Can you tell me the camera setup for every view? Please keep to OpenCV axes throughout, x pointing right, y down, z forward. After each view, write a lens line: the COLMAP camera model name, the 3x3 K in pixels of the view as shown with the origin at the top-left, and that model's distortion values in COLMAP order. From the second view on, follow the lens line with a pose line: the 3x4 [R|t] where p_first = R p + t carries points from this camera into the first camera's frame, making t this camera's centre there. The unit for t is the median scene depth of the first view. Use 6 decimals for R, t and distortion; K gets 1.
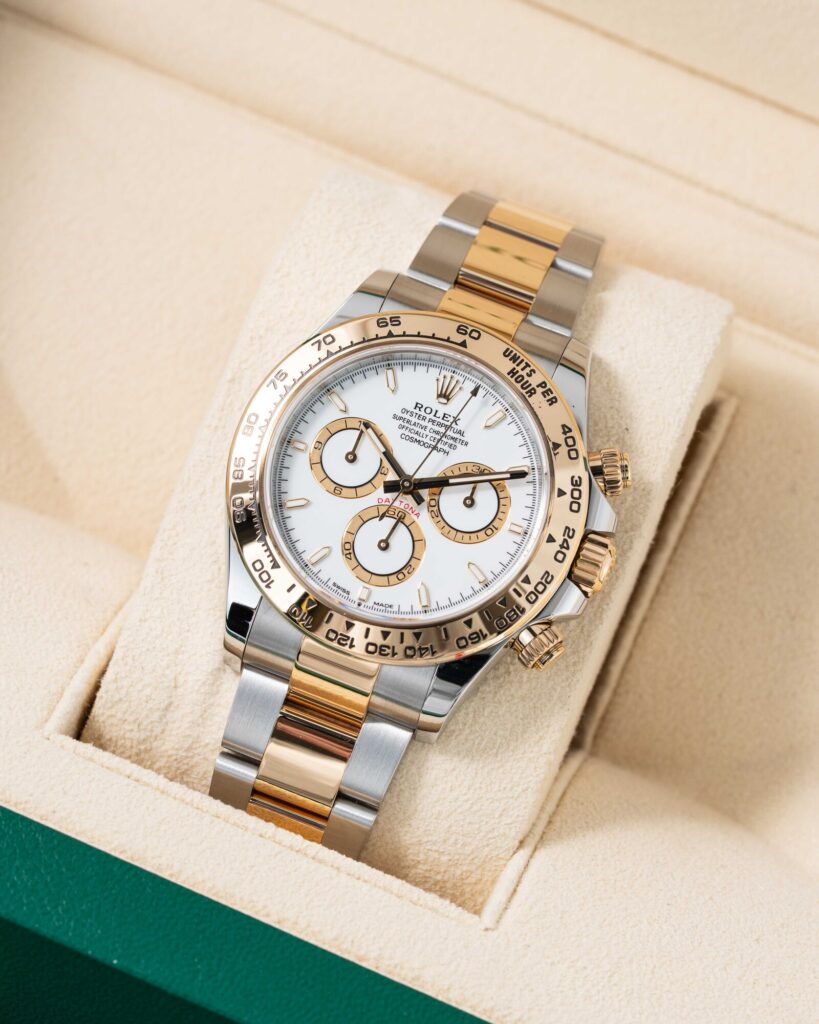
lens RADIAL K [[4381.3, 0, 407.8], [0, 4381.3, 516.6], [0, 0, 1]] dist [0.023136, 0.000000]
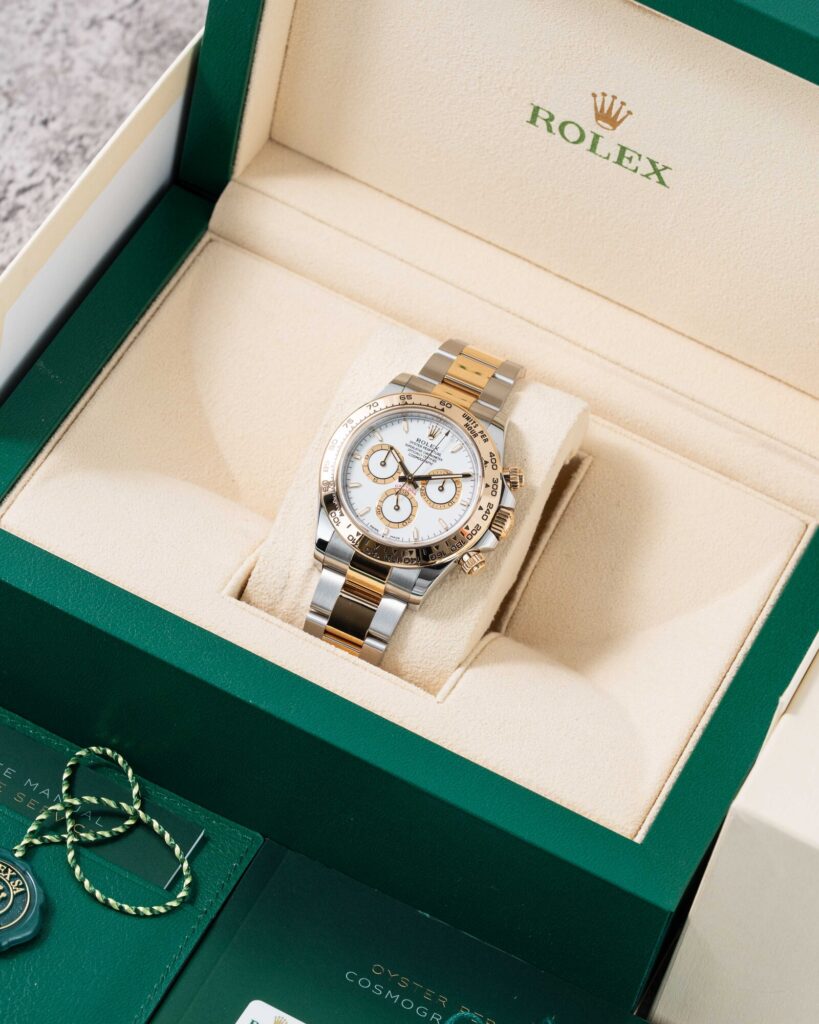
lens RADIAL K [[4381.3, 0, 410.6], [0, 4381.3, 509.9], [0, 0, 1]] dist [0.023136, 0.000000]
pose [[0.998078, 0.049308, -0.037526, 0.074749], [-0.052042, 0.995767, -0.075767, 0.156457], [0.033631, 0.077574, 0.996419, -0.971851]]
